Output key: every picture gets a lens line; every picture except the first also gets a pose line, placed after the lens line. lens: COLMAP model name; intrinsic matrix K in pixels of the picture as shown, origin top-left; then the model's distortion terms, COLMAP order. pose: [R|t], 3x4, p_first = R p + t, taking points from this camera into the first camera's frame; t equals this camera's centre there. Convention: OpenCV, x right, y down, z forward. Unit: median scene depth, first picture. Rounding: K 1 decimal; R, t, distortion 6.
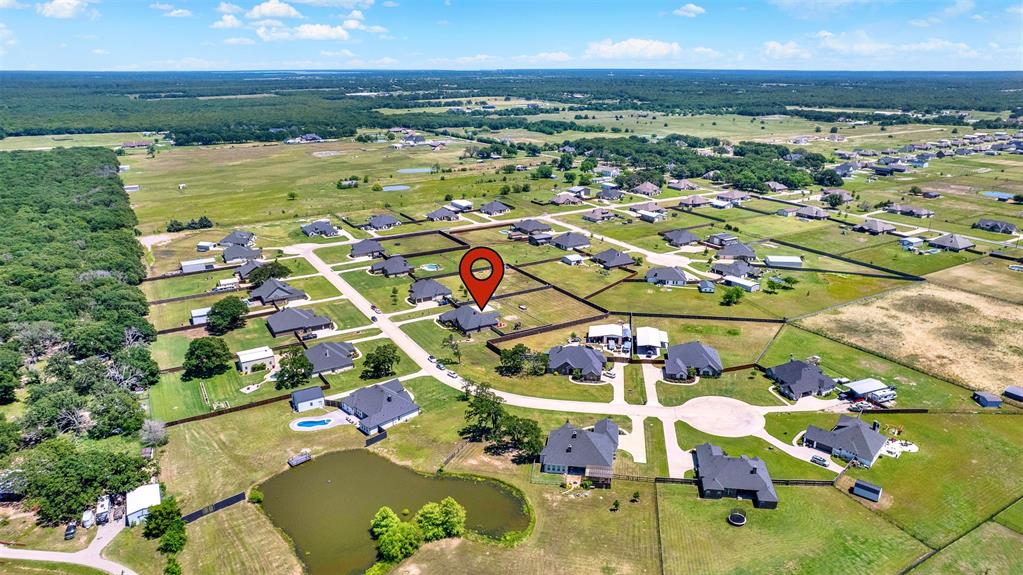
lens RADIAL K [[678.1, 0, 512.9], [0, 678.1, 287.4], [0, 0, 1]] dist [-0.046805, 0.012032]
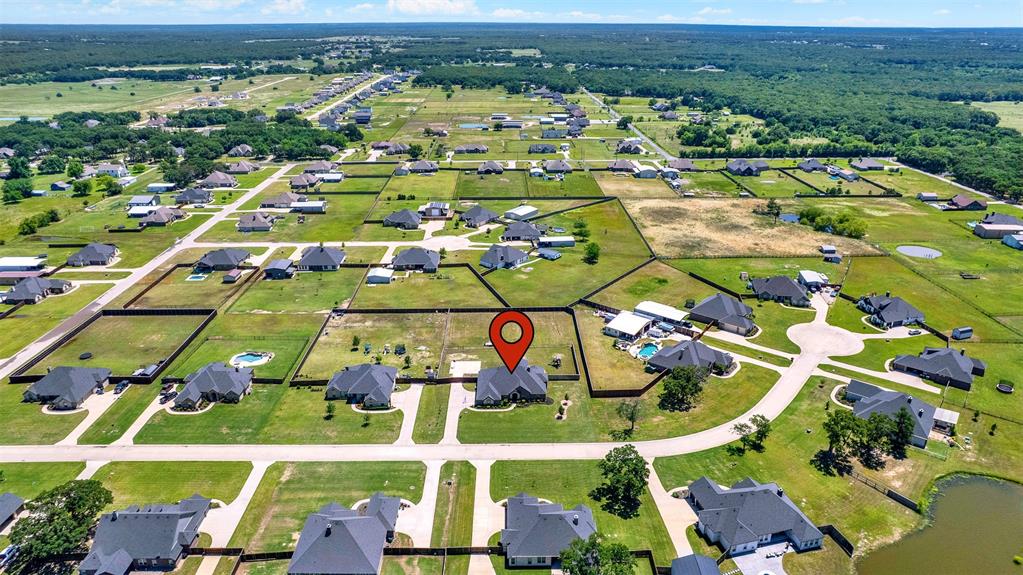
lens RADIAL K [[678.1, 0, 507.0], [0, 678.1, 288.4], [0, 0, 1]] dist [-0.046805, 0.012032]
pose [[0.487513, -0.321837, 0.811636, -0.530763], [0.269718, 0.939631, 0.210583, -0.170833], [-0.830412, 0.116251, 0.544888, 0.527224]]
